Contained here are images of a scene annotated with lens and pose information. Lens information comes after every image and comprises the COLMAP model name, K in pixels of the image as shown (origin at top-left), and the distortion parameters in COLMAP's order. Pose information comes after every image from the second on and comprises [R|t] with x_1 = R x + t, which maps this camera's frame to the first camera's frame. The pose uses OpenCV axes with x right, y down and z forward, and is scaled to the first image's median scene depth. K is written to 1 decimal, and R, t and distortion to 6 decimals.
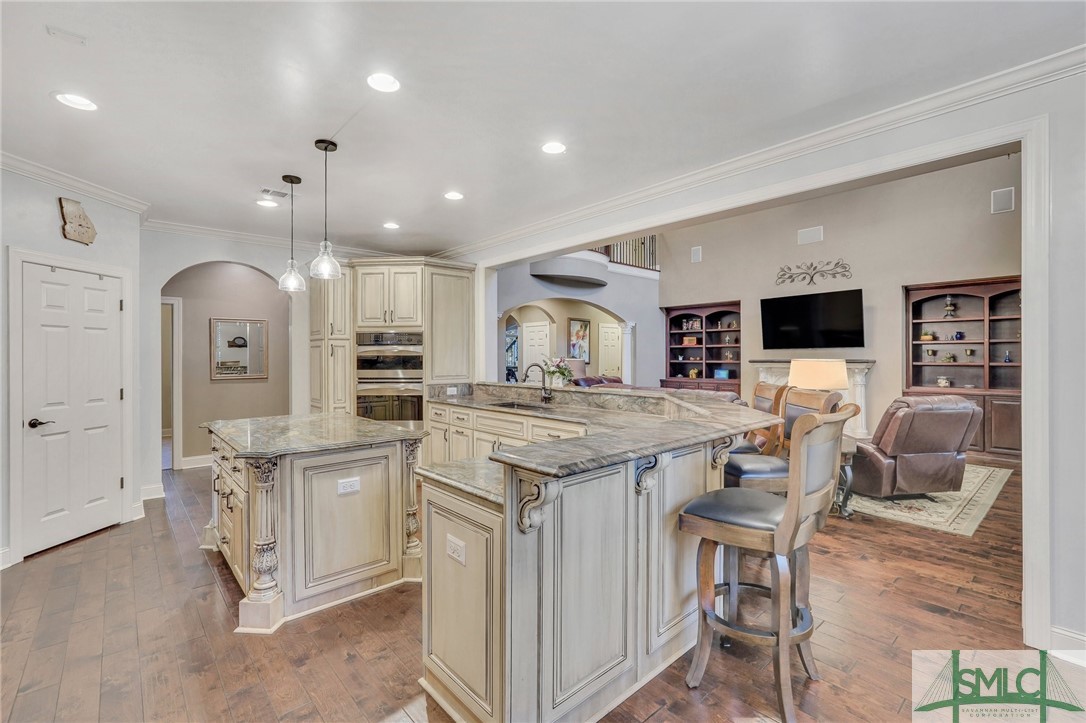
lens RADIAL K [[481.1, 0, 542.3], [0, 481.1, 364.1], [0, 0, 1]] dist [0.000472, 0.001571]
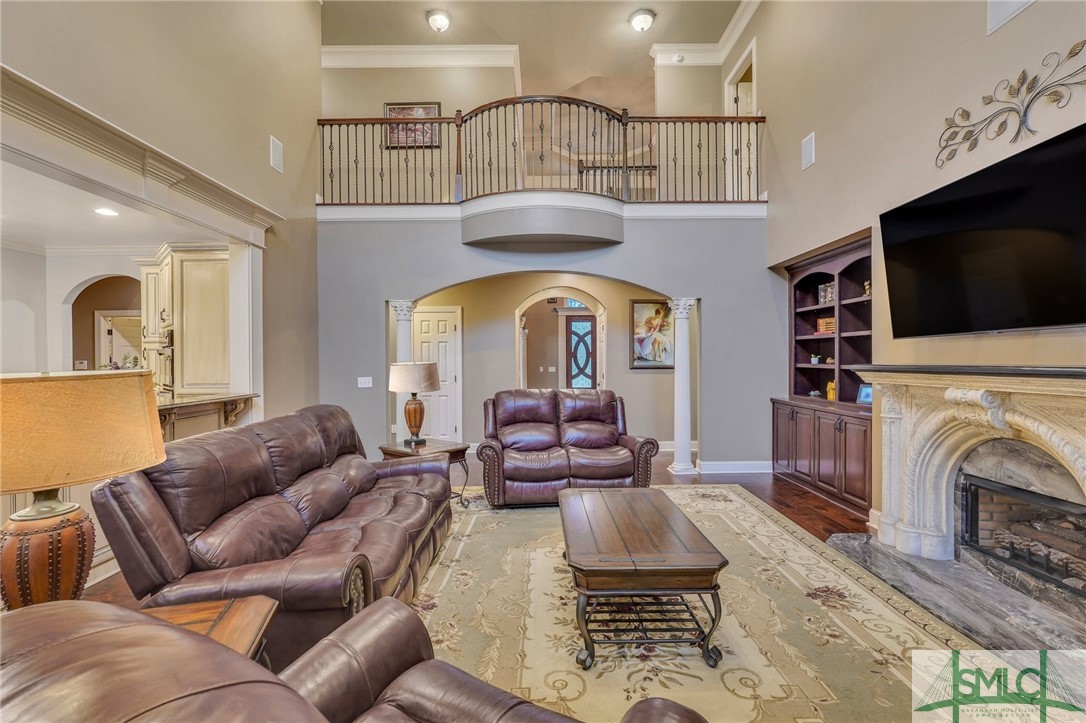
lens RADIAL K [[481.1, 0, 541.2], [0, 481.1, 360.0], [0, 0, 1]] dist [0.000472, 0.001571]
pose [[0.761849, -0.001036, -0.647754, 0.402573], [-0.003704, 0.999975, -0.005956, -0.007776], [0.647744, 0.006937, 0.761826, 0.412896]]
